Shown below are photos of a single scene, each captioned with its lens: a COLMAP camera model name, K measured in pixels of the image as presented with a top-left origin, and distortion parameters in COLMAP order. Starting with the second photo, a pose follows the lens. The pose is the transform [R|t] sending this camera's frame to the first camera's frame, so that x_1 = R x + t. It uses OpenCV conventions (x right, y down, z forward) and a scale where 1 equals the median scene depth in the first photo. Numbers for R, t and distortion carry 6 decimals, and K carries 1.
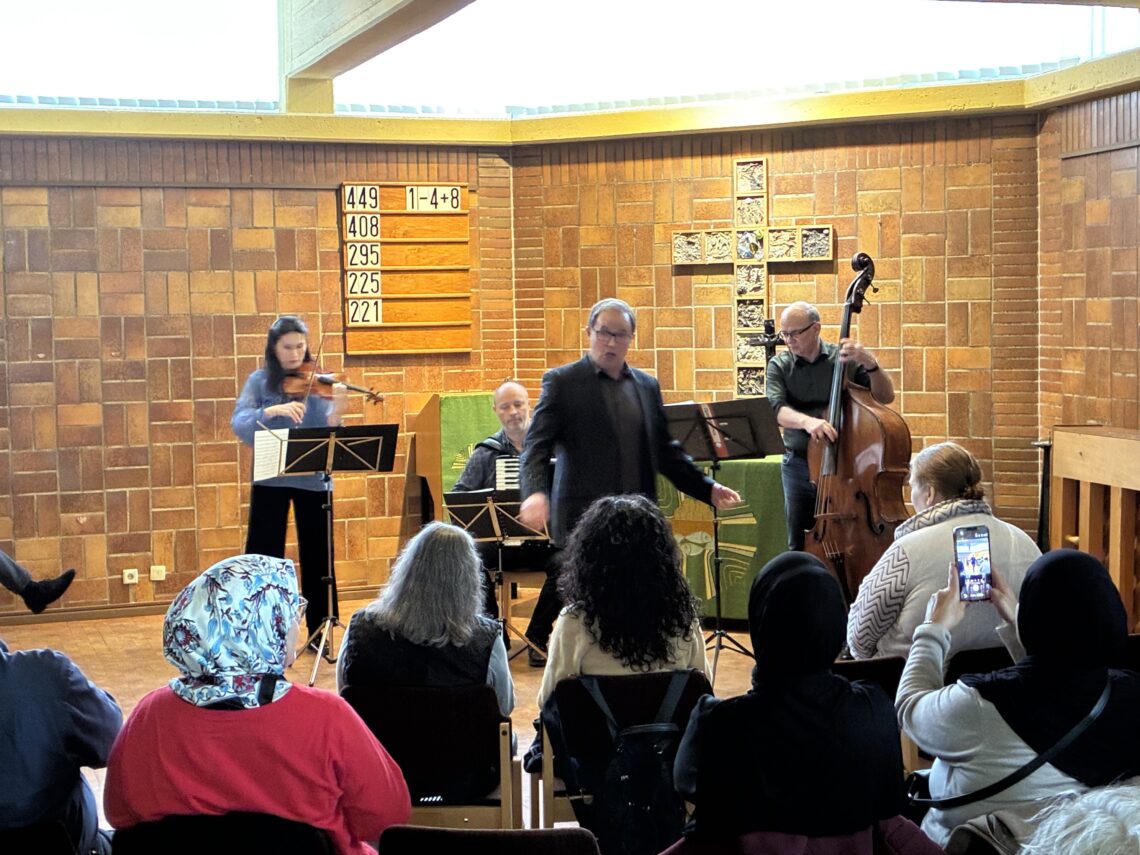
lens RADIAL K [[1747.8, 0, 570.6], [0, 1747.8, 419.3], [0, 0, 1]] dist [0.103029, 0.000000]
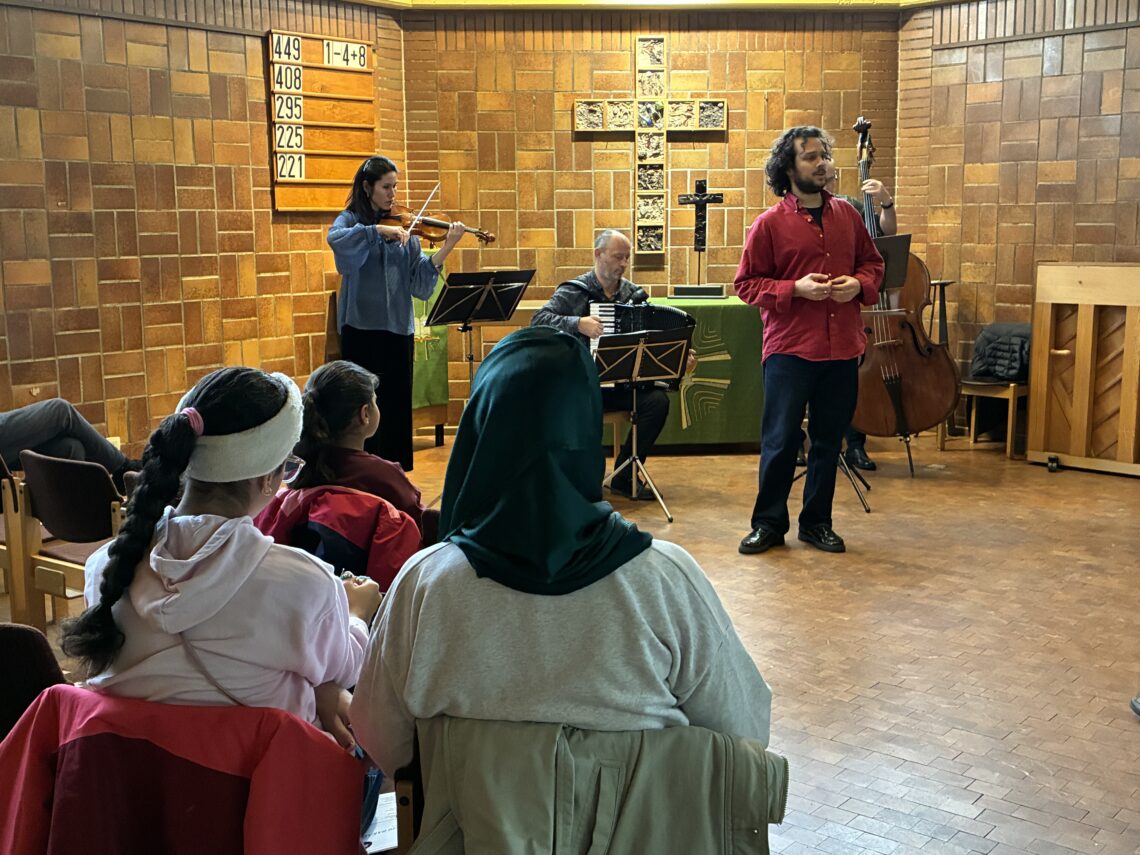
lens RADIAL K [[1322.1, 0, 568.5], [0, 1322.1, 423.9], [0, 0, 1]] dist [0.035985, 0.000000]
pose [[0.863424, -0.067844, 0.499896, -0.380147], [0.024768, 0.995422, 0.092315, 0.017908], [-0.503871, -0.067326, 0.861151, 0.282156]]
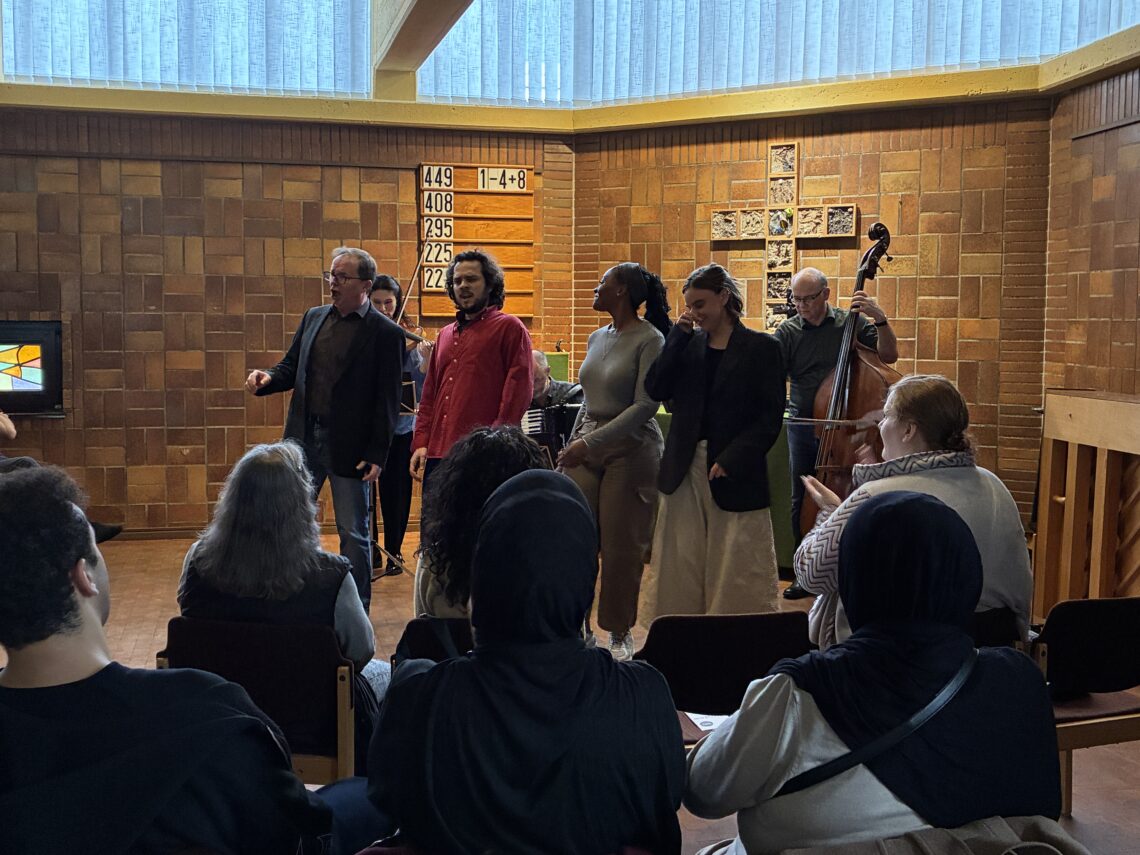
lens RADIAL K [[1341.7, 0, 570.4], [0, 1341.7, 426.8], [0, 0, 1]] dist [0.024474, 0.000000]
pose [[0.993577, 0.033909, -0.107956, 0.066926], [-0.032053, 0.999308, 0.018877, 0.015990], [0.108521, -0.015295, 0.993976, 0.152523]]
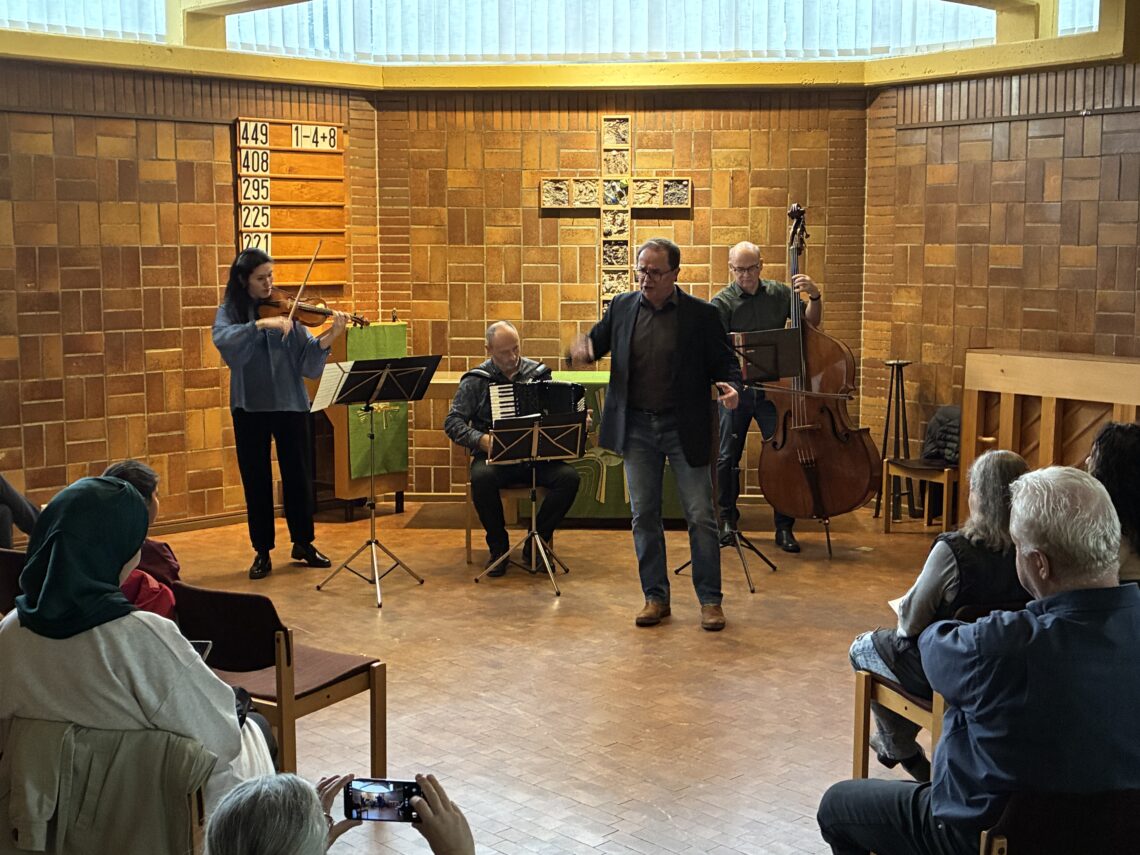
lens RADIAL K [[1522.0, 0, 562.1], [0, 1522.0, 422.5], [0, 0, 1]] dist [0.085307, 0.000000]
pose [[0.916299, -0.031545, 0.399252, -0.329936], [0.009344, 0.998306, 0.057432, -0.007171], [-0.400387, -0.048894, 0.915041, 0.098439]]
